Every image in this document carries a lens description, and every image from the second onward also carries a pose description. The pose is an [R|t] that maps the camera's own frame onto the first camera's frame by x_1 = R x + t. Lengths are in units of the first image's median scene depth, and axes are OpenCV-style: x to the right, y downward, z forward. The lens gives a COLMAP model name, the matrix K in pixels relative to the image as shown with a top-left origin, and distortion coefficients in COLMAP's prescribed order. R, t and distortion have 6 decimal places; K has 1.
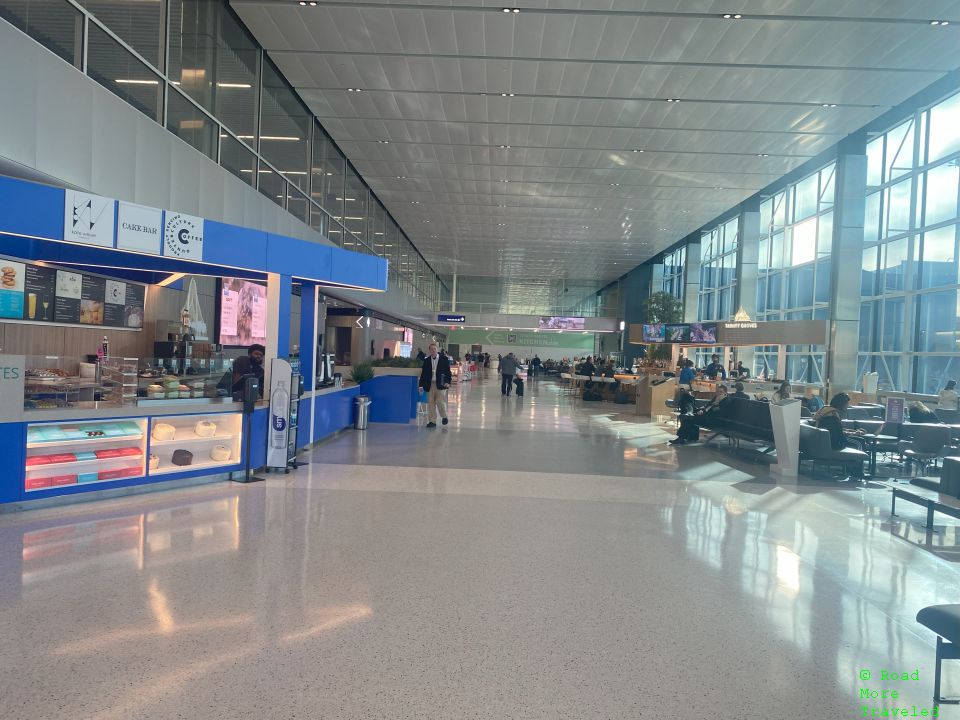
lens RADIAL K [[724.6, 0, 481.0], [0, 724.6, 359.4], [0, 0, 1]] dist [-0.001925, -0.002765]
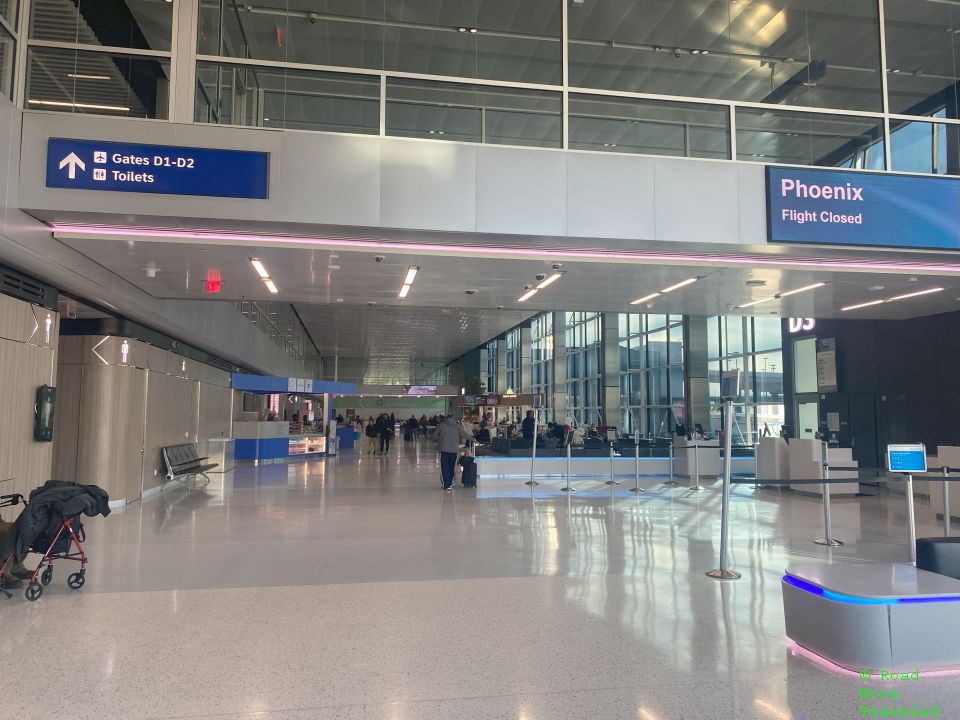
lens RADIAL K [[724.6, 0, 481.5], [0, 724.6, 354.8], [0, 0, 1]] dist [-0.001925, -0.002765]
pose [[0.980425, -0.025077, 0.195290, -0.049283], [0.042099, 0.995618, -0.083504, 0.001180], [-0.192340, 0.090091, 0.977184, -0.458722]]
